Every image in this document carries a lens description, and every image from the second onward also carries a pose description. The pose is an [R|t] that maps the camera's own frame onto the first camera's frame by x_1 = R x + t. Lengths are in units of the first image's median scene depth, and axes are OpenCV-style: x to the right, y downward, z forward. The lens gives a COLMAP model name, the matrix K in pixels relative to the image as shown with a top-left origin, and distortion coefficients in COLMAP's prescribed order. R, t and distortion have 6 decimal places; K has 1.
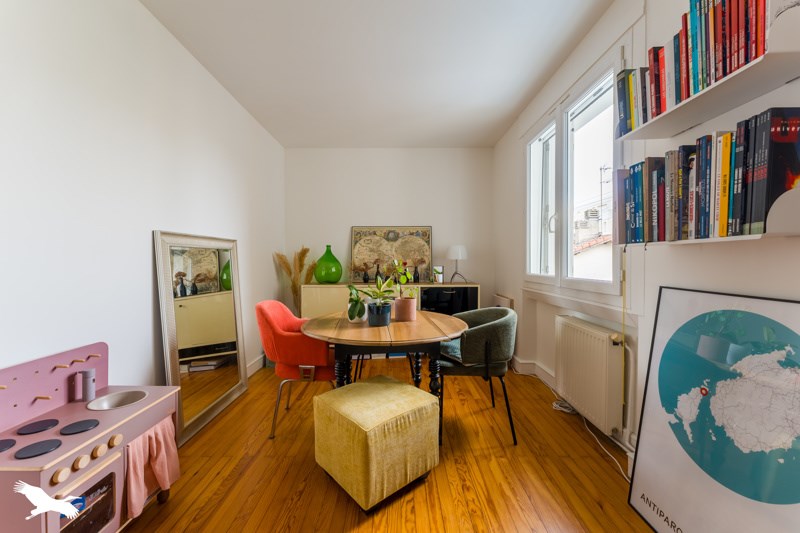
lens RADIAL K [[328.0, 0, 399.0], [0, 328.0, 264.0], [0, 0, 1]] dist [-0.001116, 0.000231]
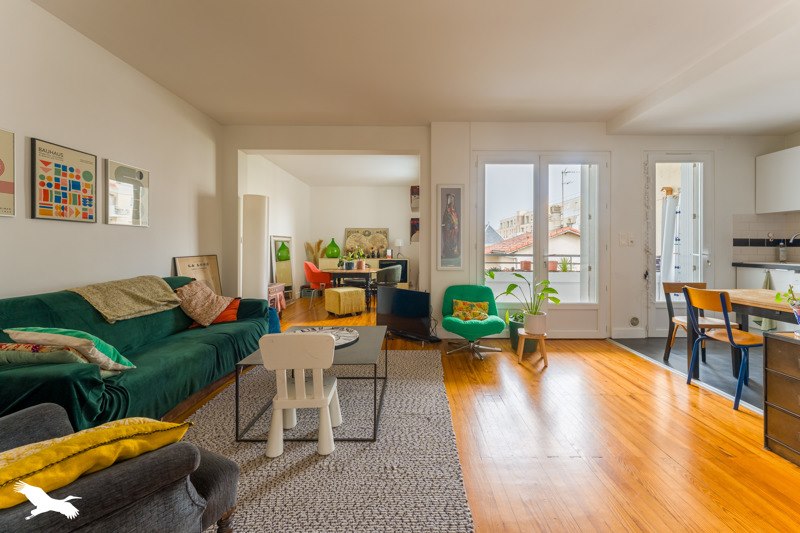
lens RADIAL K [[328.0, 0, 410.2], [0, 328.0, 246.1], [0, 0, 1]] dist [-0.001116, 0.000231]
pose [[0.999976, 0.006101, 0.003426, 0.232529], [-0.006051, 0.999877, -0.014481, 0.013333], [-0.003514, 0.014460, 0.999889, -0.925814]]
